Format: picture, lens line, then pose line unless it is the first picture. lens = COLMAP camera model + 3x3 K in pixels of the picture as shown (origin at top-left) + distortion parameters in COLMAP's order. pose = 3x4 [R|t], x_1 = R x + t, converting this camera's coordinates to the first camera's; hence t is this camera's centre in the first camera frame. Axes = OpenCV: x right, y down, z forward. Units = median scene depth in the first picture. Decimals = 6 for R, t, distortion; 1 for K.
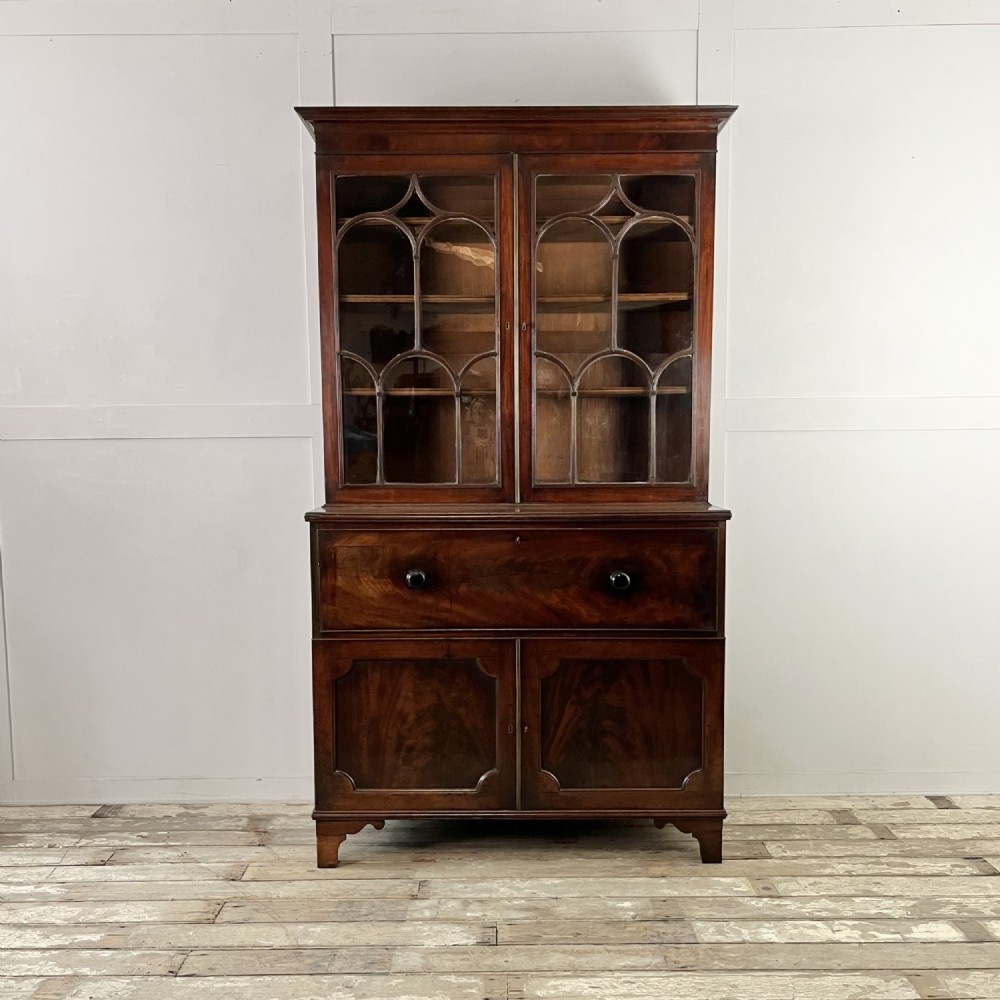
lens RADIAL K [[1021.3, 0, 498.1], [0, 1021.3, 560.5], [0, 0, 1]] dist [0.009654, 0.000000]
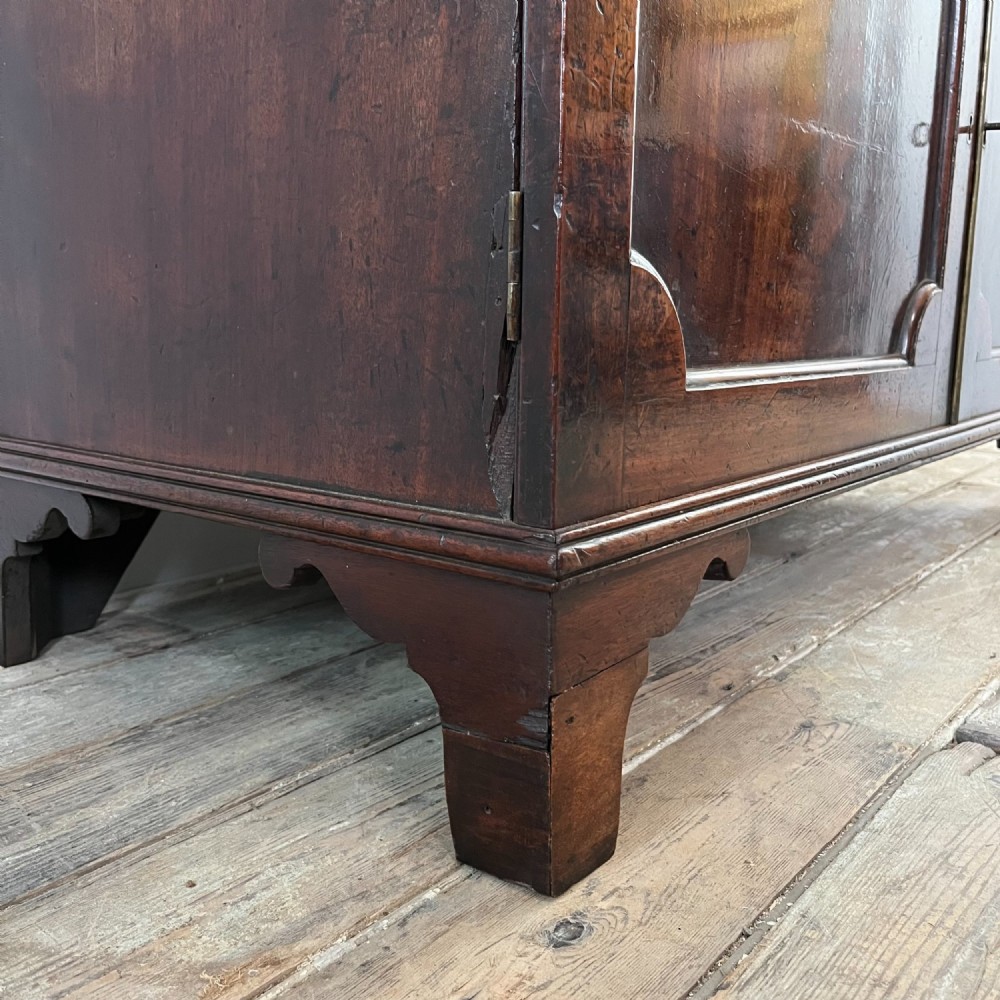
lens RADIAL K [[1021.3, 0, 495.0], [0, 1021.3, 510.3], [0, 0, 1]] dist [0.009654, 0.000000]
pose [[0.628844, -0.139025, 0.765001, -0.295665], [0.066595, 0.989900, 0.125154, 0.223651], [-0.774674, -0.027757, 0.631751, 0.916806]]
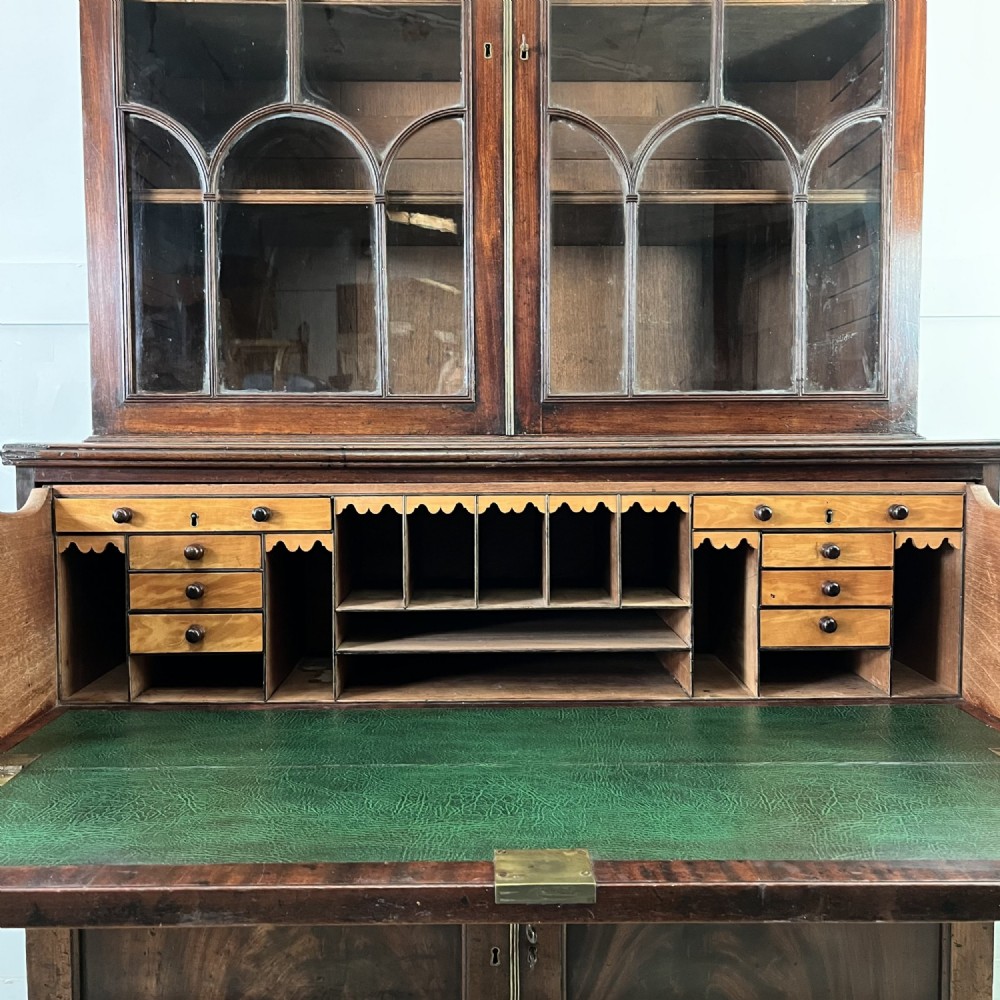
lens RADIAL K [[1021.3, 0, 500.5], [0, 1021.3, 501.5], [0, 0, 1]] dist [0.009654, 0.000000]
pose [[0.999728, 0.000557, 0.023303, 0.004237], [0.000856, 0.998164, -0.060570, 0.002134], [-0.023294, 0.060573, 0.997892, 0.561800]]
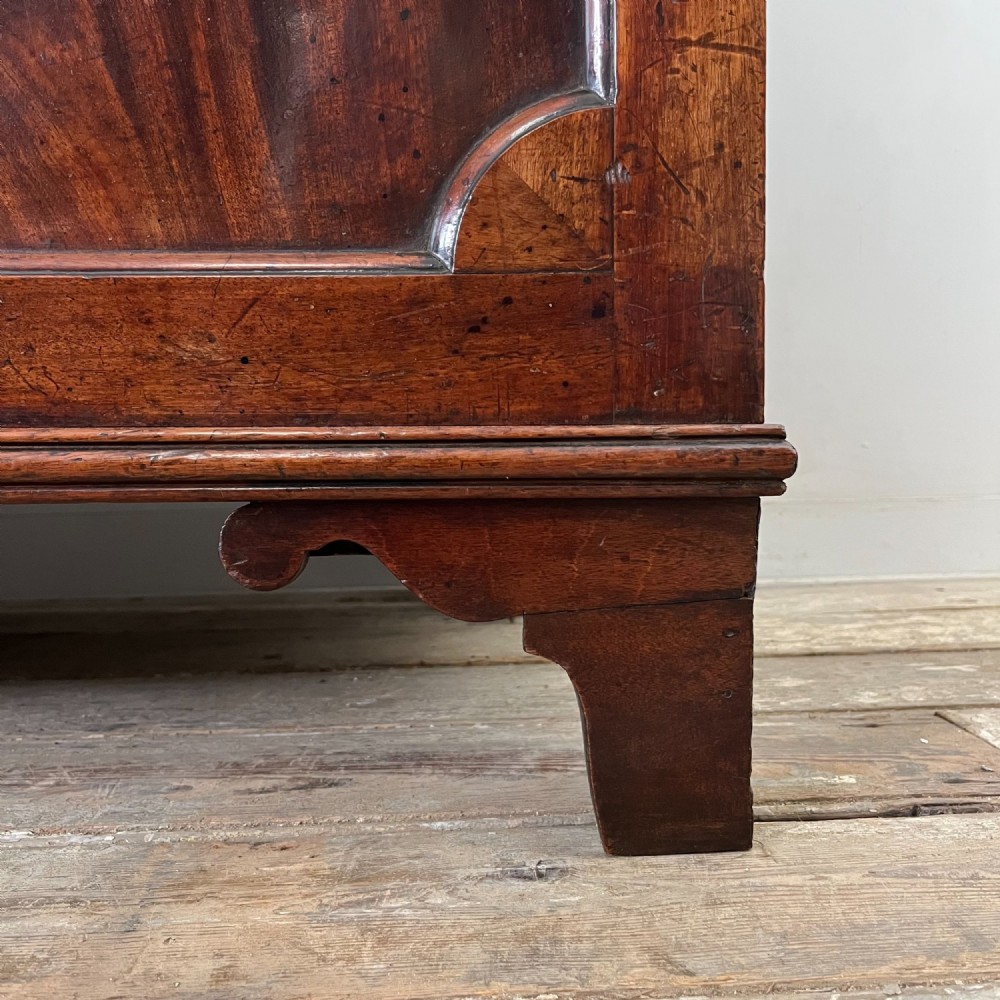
lens RADIAL K [[1021.3, 0, 502.1], [0, 1021.3, 500.2], [0, 0, 1]] dist [0.009654, 0.000000]
pose [[0.997435, -0.008033, 0.071133, 0.179672], [0.009014, 0.999869, -0.013478, 0.254978], [-0.071015, 0.014084, 0.997376, 0.878215]]
